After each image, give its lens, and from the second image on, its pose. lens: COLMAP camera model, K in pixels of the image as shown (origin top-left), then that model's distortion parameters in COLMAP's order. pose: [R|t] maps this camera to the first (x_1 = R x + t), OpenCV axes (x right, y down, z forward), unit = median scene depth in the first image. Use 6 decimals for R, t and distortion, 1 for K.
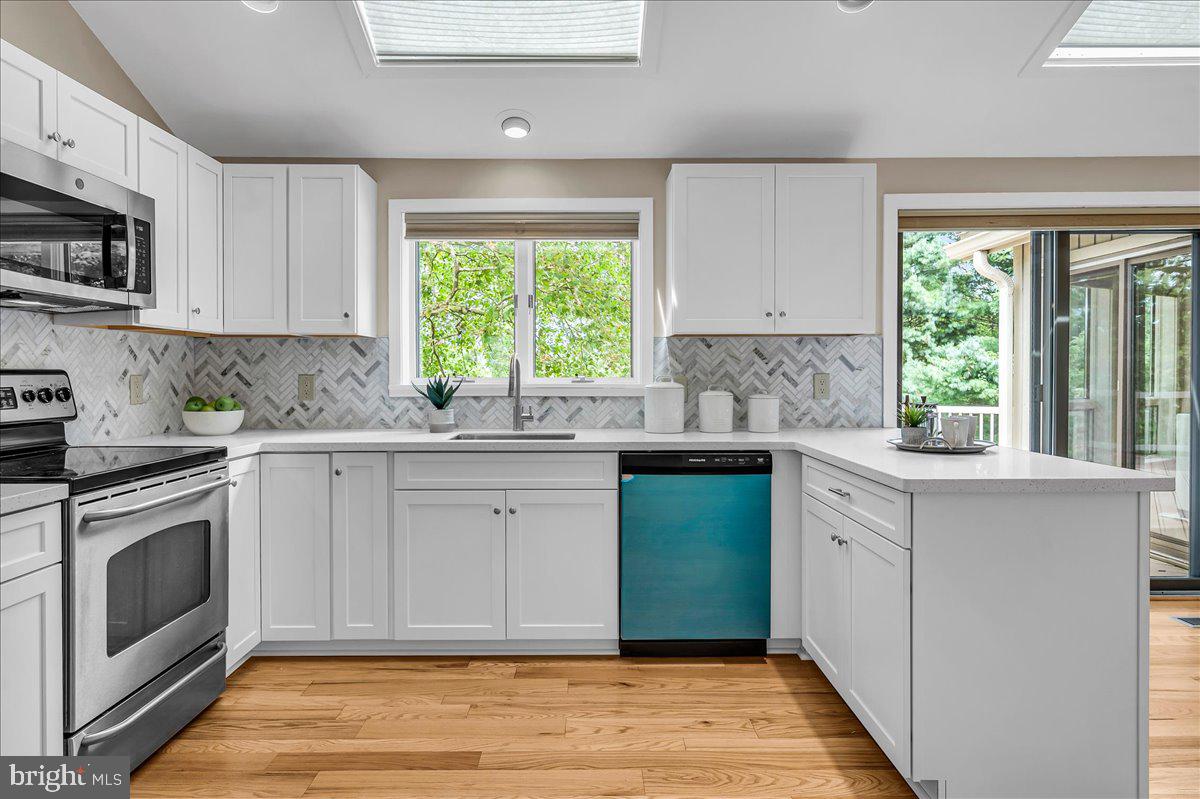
lens RADIAL K [[702.7, 0, 579.1], [0, 702.7, 377.3], [0, 0, 1]] dist [0.004991, -0.002039]
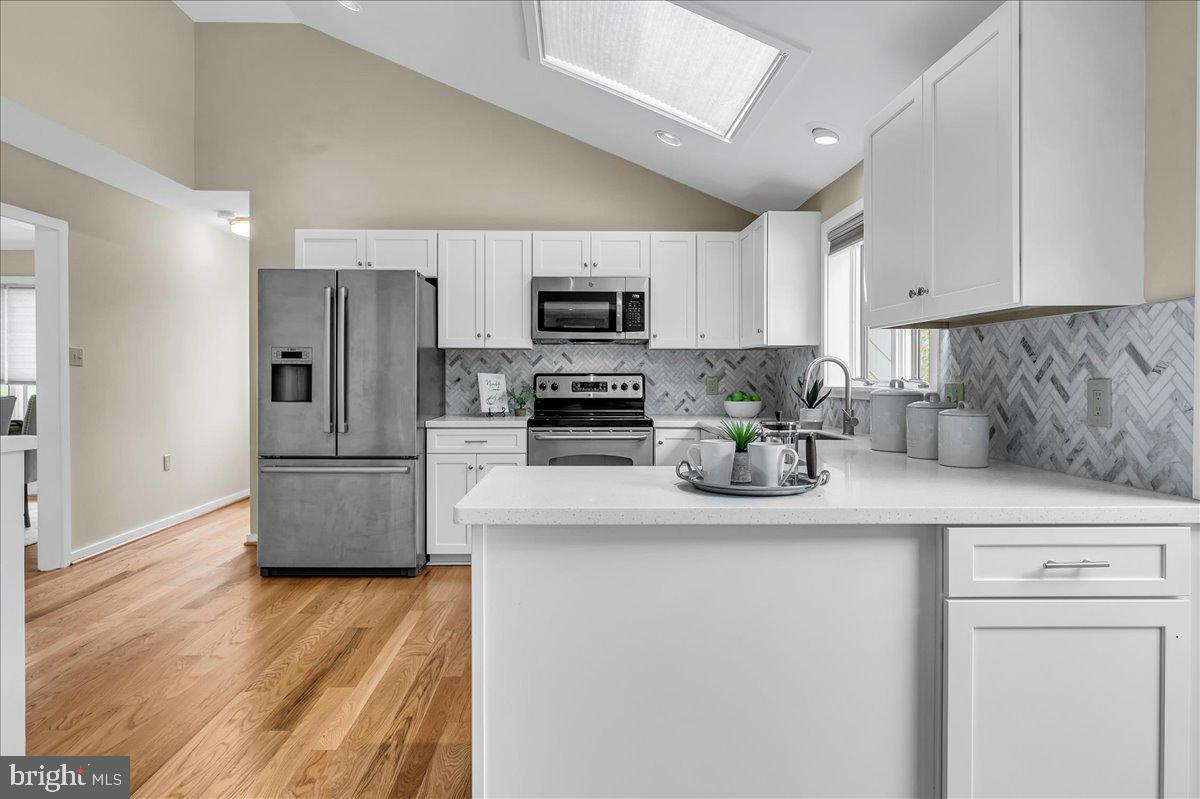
lens RADIAL K [[702.7, 0, 582.6], [0, 702.7, 375.5], [0, 0, 1]] dist [0.004991, -0.002039]
pose [[0.023433, 0.001933, -0.999724, 0.919494], [-0.008665, 0.999961, 0.001730, -0.005672], [0.999688, 0.008622, 0.023449, 0.624033]]
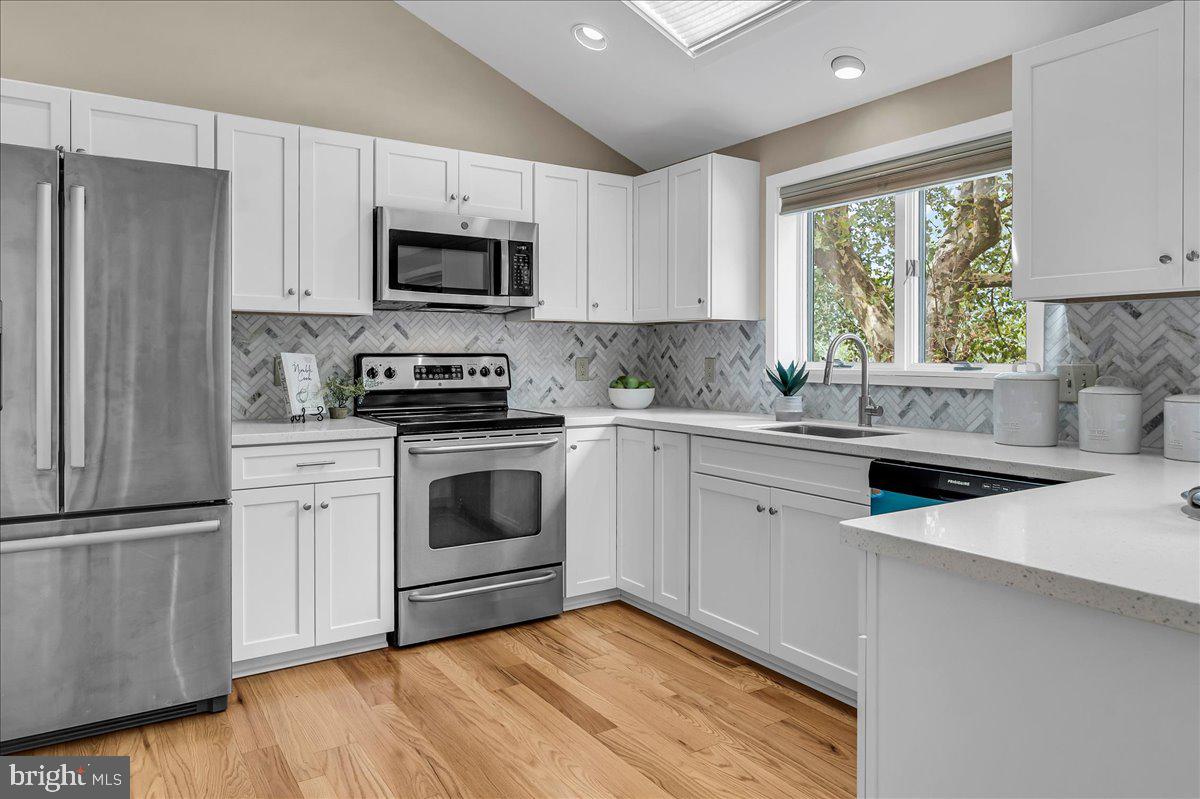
lens RADIAL K [[775.2, 0, 597.4], [0, 775.2, 358.4], [0, 0, 1]] dist [-0.003047, -0.003753]
pose [[0.551048, 0.004594, -0.834461, 0.522135], [-0.007944, 0.999968, 0.000259, -0.002263], [0.834436, 0.006487, 0.551067, 0.235069]]
